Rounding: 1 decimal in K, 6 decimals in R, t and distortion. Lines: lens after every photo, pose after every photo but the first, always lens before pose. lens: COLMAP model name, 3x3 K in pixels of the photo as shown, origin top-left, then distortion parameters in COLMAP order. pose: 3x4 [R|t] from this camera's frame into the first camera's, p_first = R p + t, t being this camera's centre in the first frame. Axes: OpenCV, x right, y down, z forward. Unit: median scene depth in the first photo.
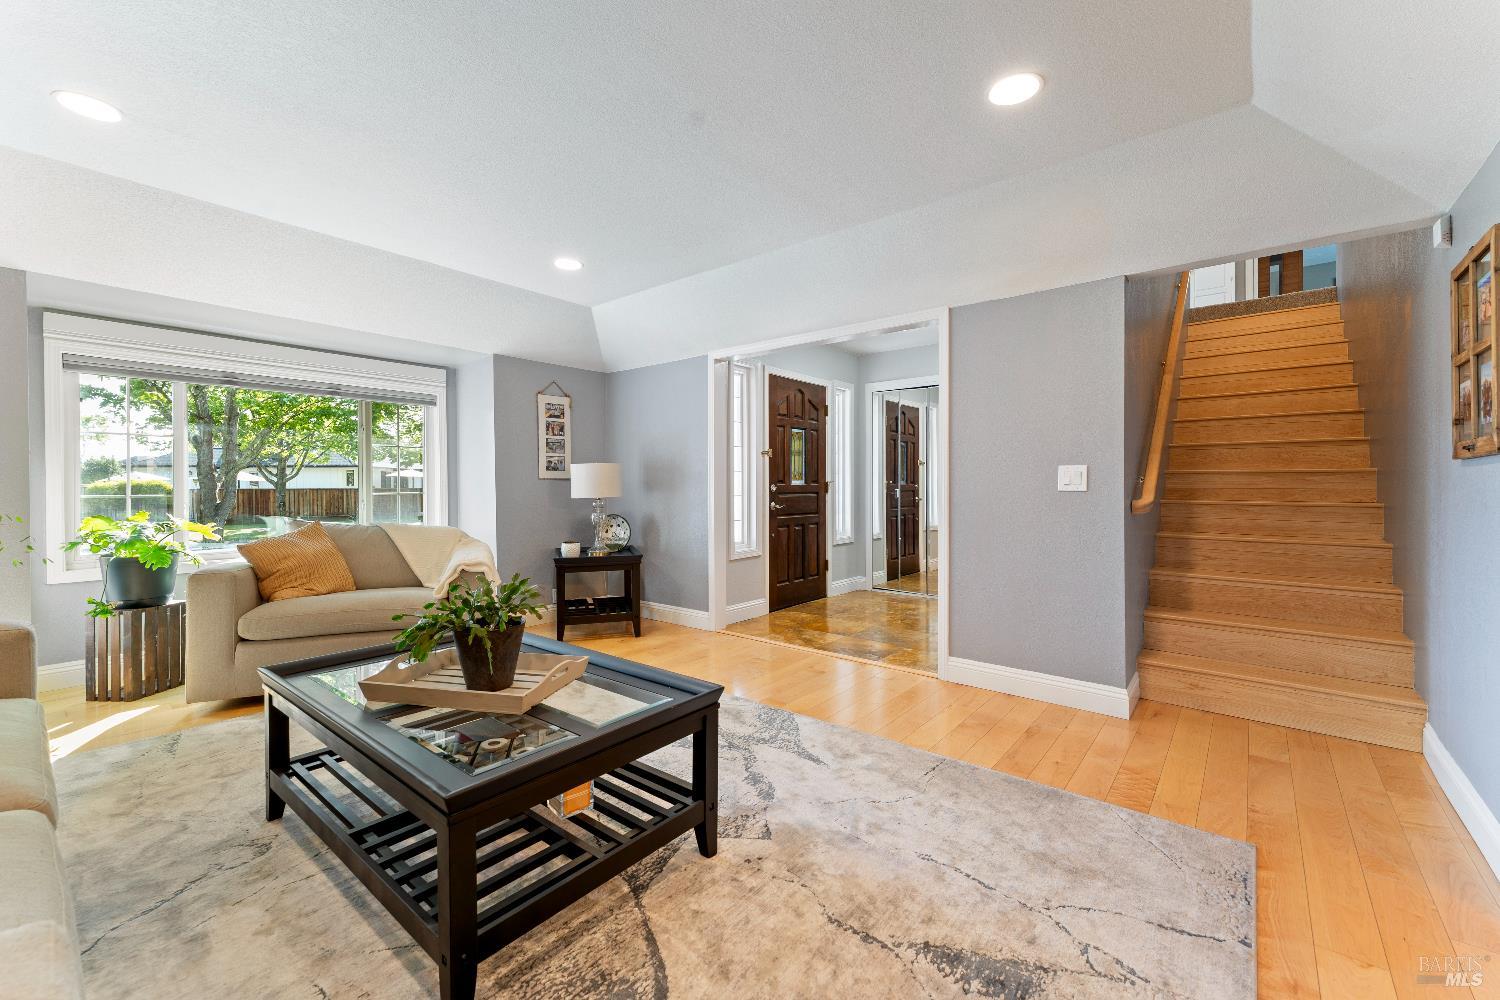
lens RADIAL K [[608.0, 0, 751.0], [0, 608.0, 484.2], [0, 0, 1]] dist [0.001462, 0.000157]
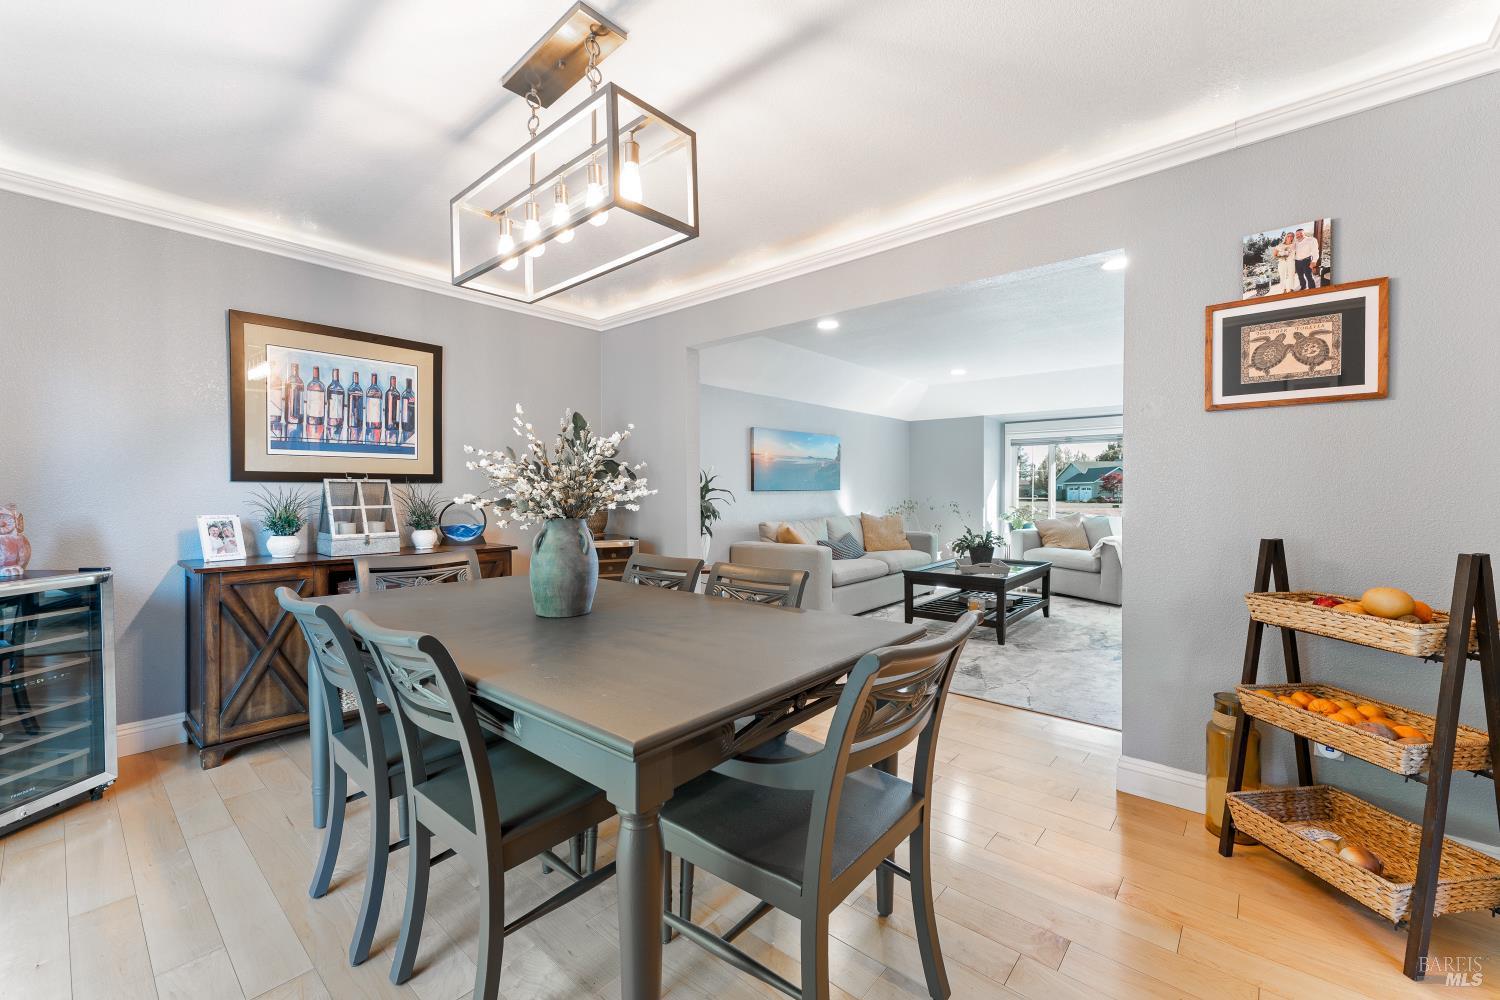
lens RADIAL K [[600.8, 0, 750.0], [0, 600.8, 500.0], [0, 0, 1]] dist [0.001796, 0.000119]
pose [[-0.024504, 0.017736, -0.999542, 0.950902], [0.004177, 0.999836, 0.017639, -0.014458], [0.999691, -0.003743, -0.024574, 0.010240]]
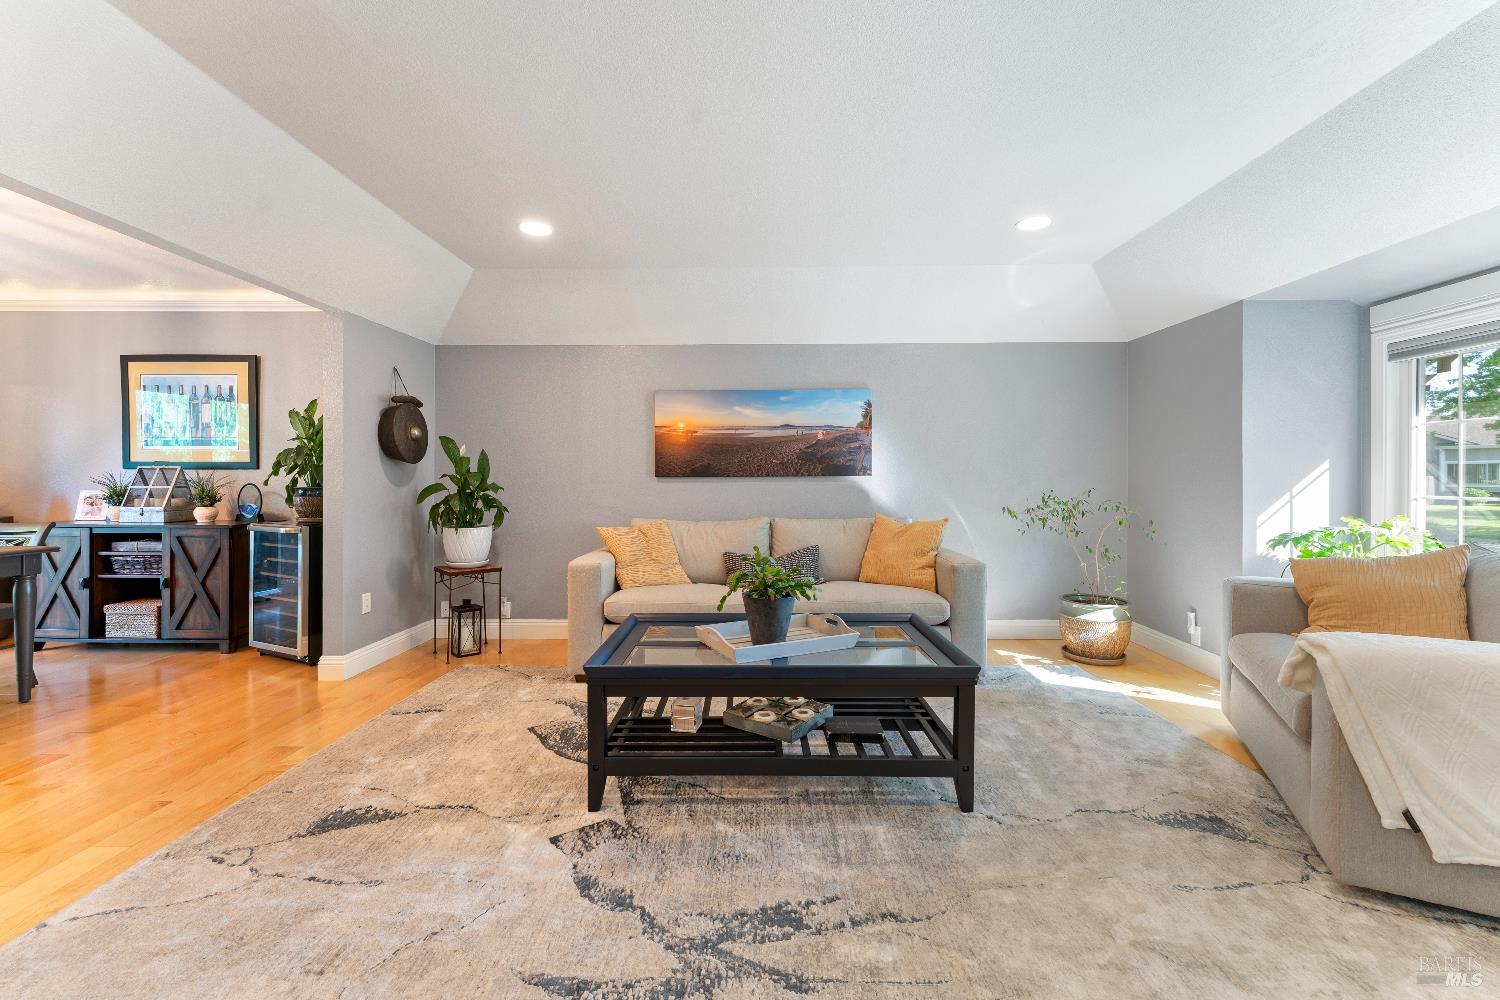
lens RADIAL K [[608.0, 0, 751.0], [0, 608.0, 484.2], [0, 0, 1]] dist [0.001462, 0.000157]
pose [[-0.781992, 0.003637, -0.623278, 0.161836], [0.001377, 0.999991, 0.004107, -0.003328], [0.623287, 0.002354, -0.781990, 0.817228]]
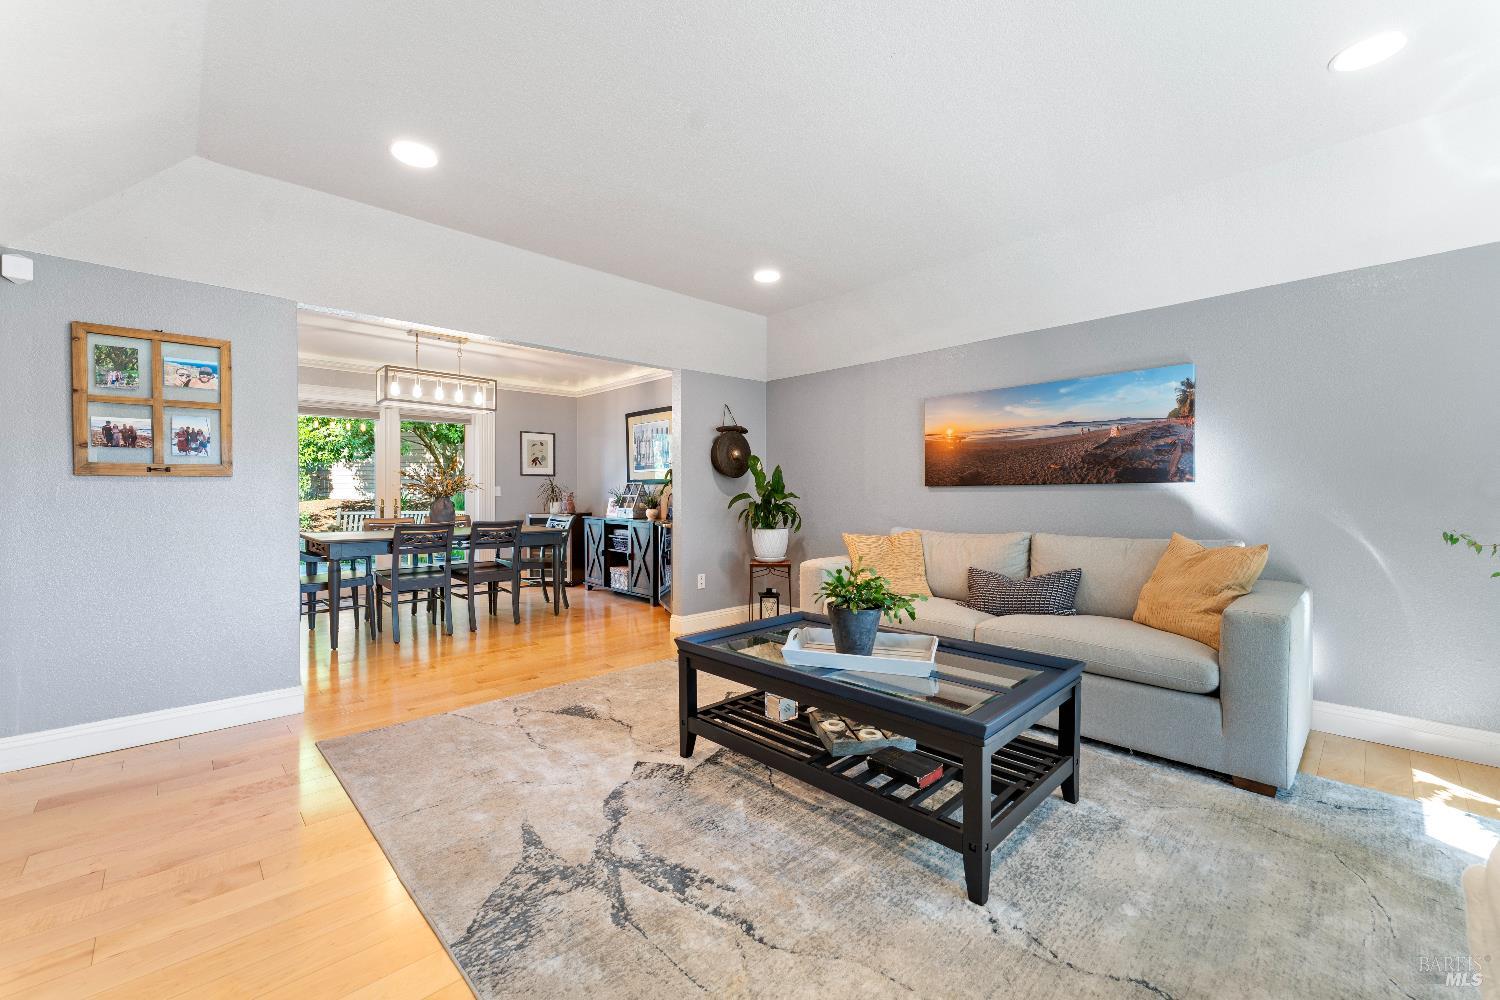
lens RADIAL K [[600.8, 0, 750.0], [0, 600.8, 500.0], [0, 0, 1]] dist [0.001796, 0.000119]
pose [[-0.993519, 0.002414, 0.113645, -0.148619], [0.003670, 0.999934, 0.010846, -0.000855], [-0.113611, 0.011192, -0.993462, 0.929467]]
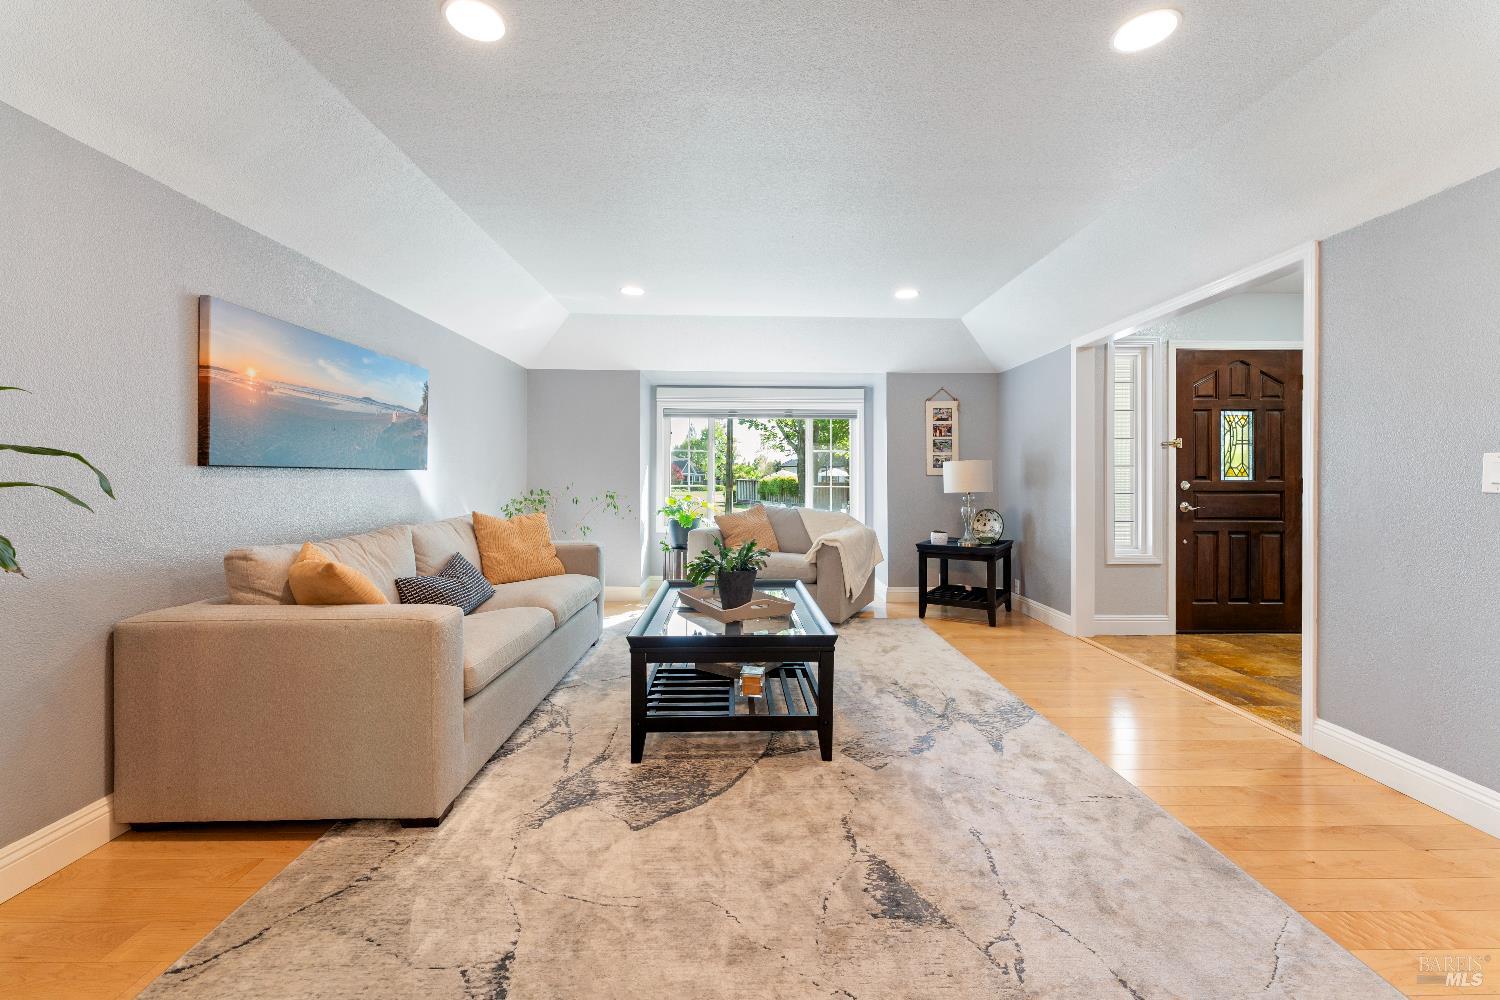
lens RADIAL K [[611.7, 0, 749.5], [0, 611.7, 476.1], [0, 0, 1]] dist [-0.000402, -0.000112]
pose [[0.645125, -0.002081, -0.764074, 0.331060], [-0.002244, 0.999987, -0.004618, -0.001404], [0.764074, 0.004694, 0.645112, 0.003147]]
